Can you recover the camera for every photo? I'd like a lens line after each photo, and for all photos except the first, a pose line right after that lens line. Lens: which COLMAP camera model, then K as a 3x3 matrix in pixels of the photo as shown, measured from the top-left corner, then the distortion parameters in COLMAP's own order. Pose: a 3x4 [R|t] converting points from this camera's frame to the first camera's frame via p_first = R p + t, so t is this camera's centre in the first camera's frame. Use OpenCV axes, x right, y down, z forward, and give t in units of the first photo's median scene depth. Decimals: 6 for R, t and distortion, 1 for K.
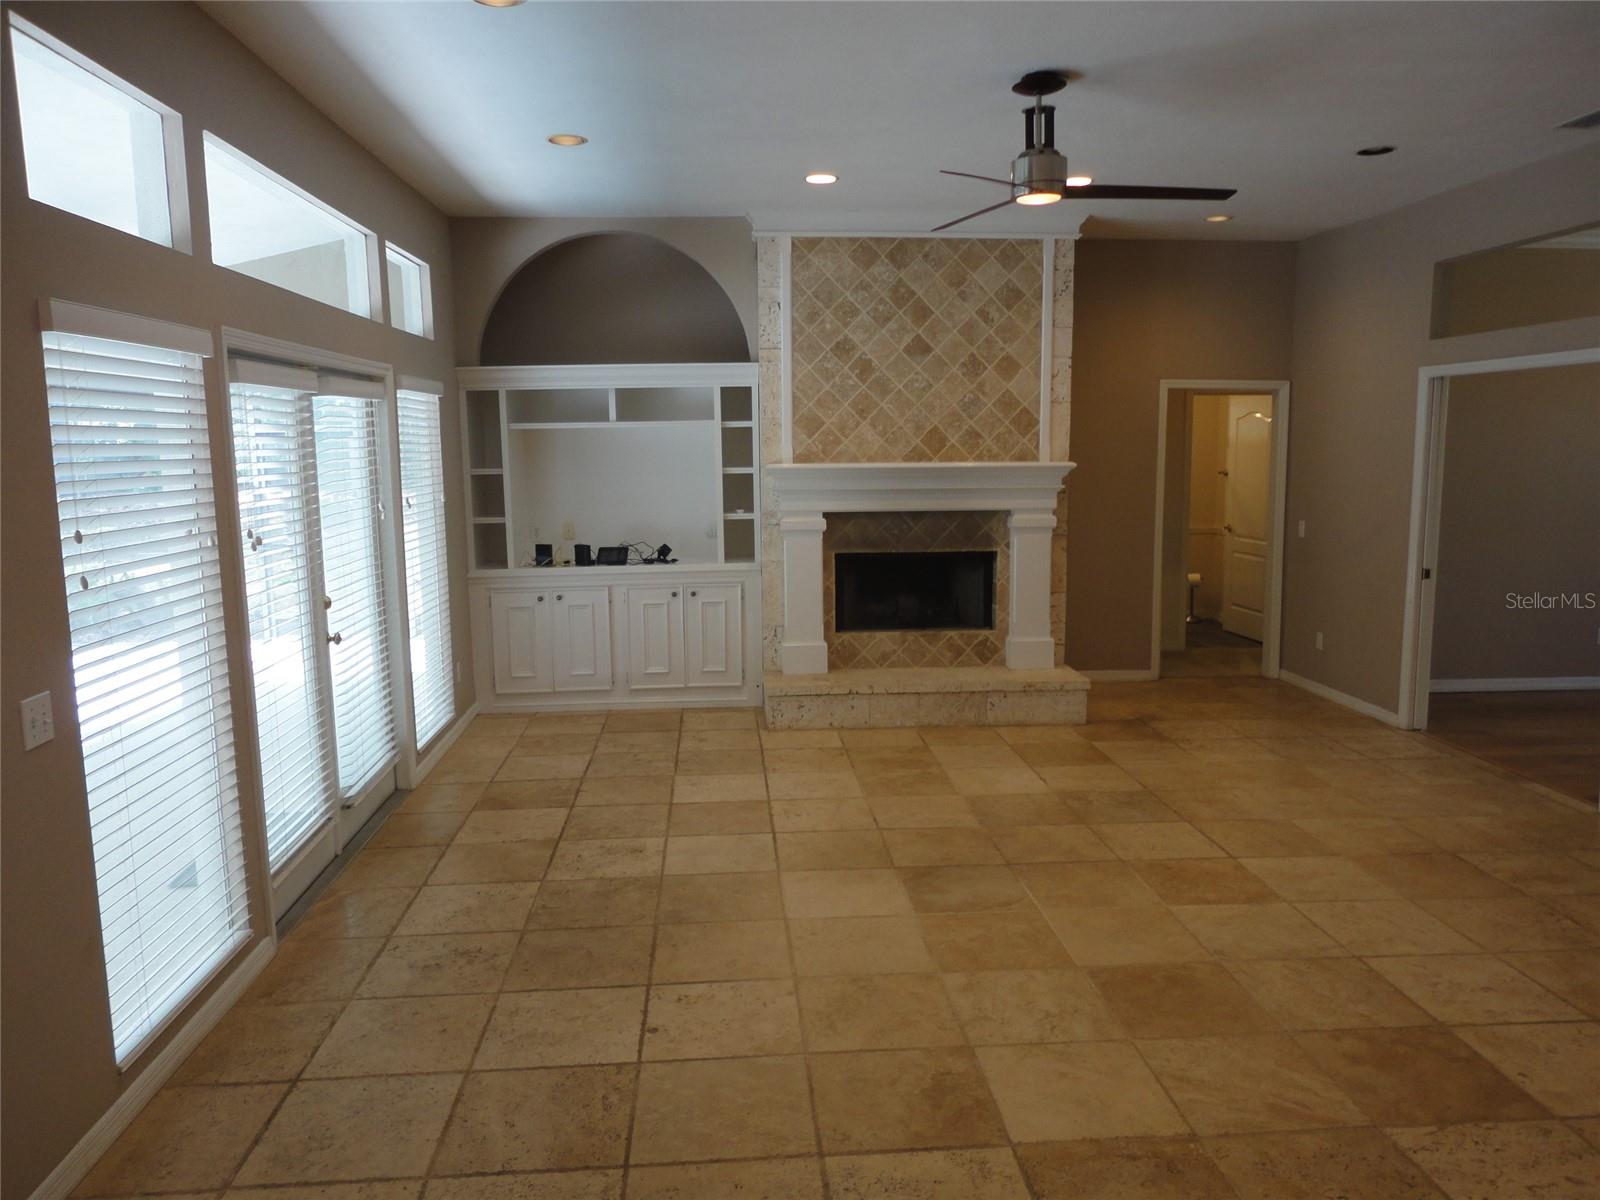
lens RADIAL K [[1154.6, 0, 800.0], [0, 1154.6, 600.0], [0, 0, 1]] dist [-0.000801, -0.000200]
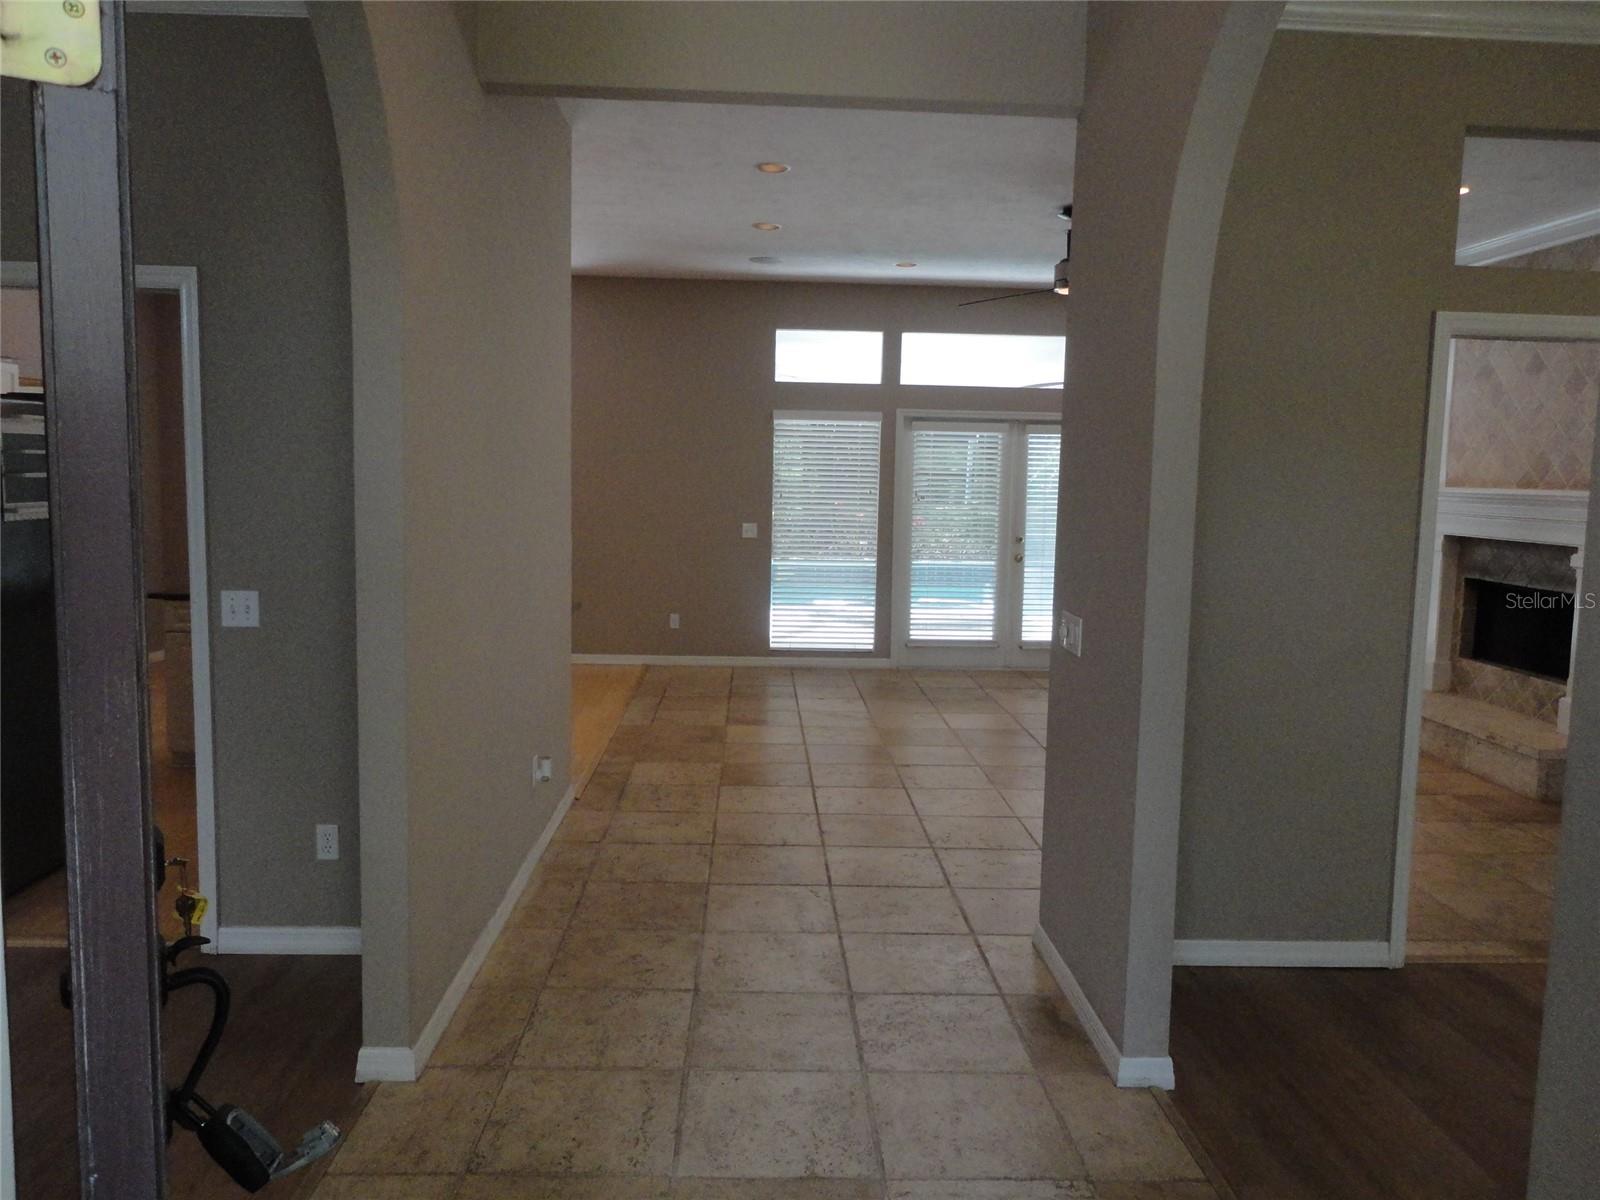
lens RADIAL K [[1154.6, 0, 800.0], [0, 1154.6, 600.0], [0, 0, 1]] dist [-0.000801, -0.000200]
pose [[-0.038622, 0.119718, -0.992056, 1.075971], [-0.162350, 0.978854, 0.124445, -0.053273], [0.985977, 0.165867, -0.018369, 0.455007]]
